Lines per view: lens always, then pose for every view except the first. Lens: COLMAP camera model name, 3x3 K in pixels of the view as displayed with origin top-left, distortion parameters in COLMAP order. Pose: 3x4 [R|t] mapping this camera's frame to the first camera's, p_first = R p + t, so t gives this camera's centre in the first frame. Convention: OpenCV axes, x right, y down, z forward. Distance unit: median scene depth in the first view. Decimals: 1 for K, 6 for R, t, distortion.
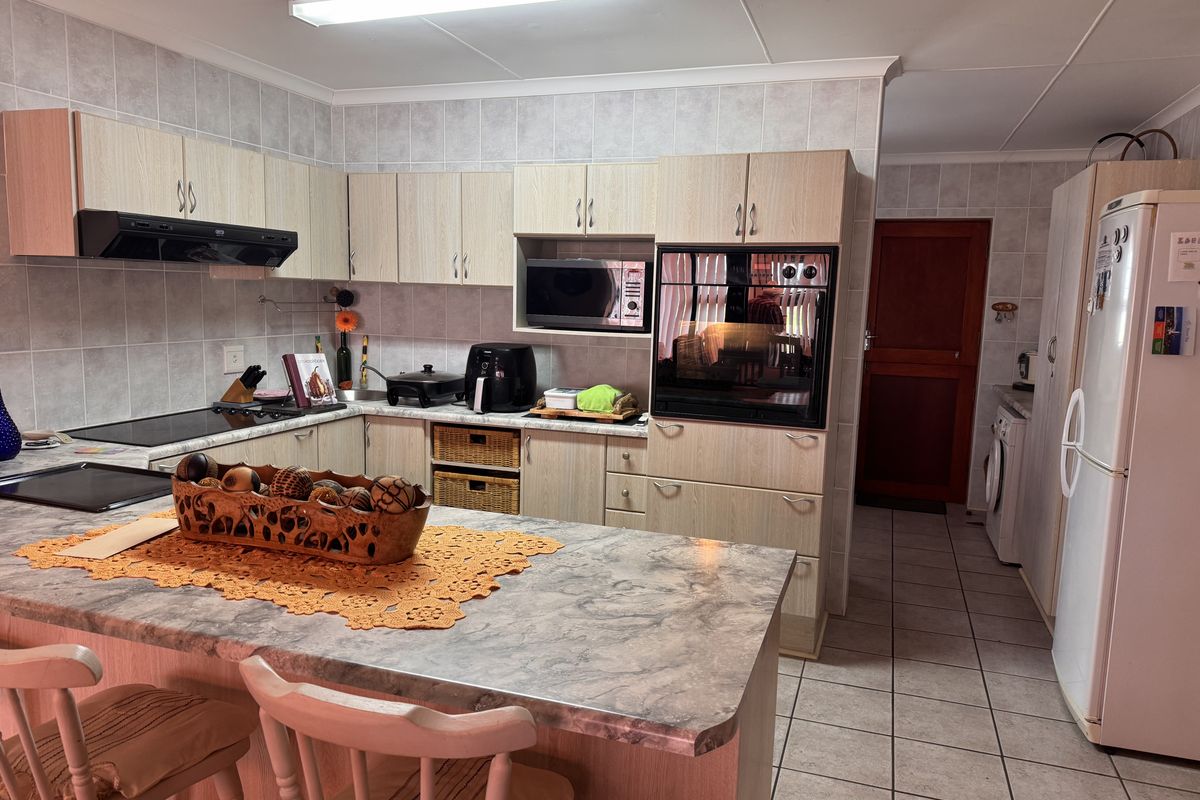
lens RADIAL K [[835.4, 0, 600.8], [0, 835.4, 402.4], [0, 0, 1]] dist [0.023112, -0.018681]
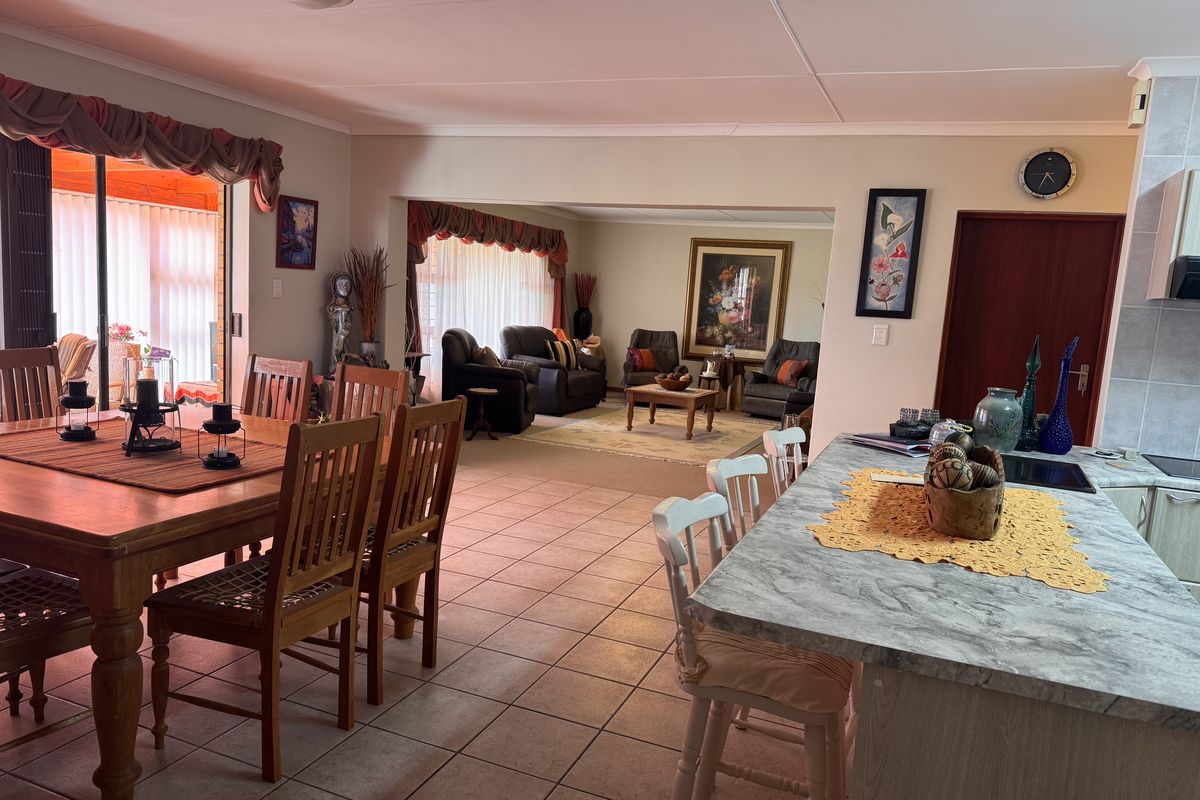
lens RADIAL K [[835.4, 0, 602.3], [0, 835.4, 403.0], [0, 0, 1]] dist [0.023112, -0.018681]
pose [[-0.053946, 0.101244, -0.993398, 0.948490], [-0.195788, 0.974463, 0.109946, -0.022535], [0.979161, 0.200427, -0.032746, 0.557337]]
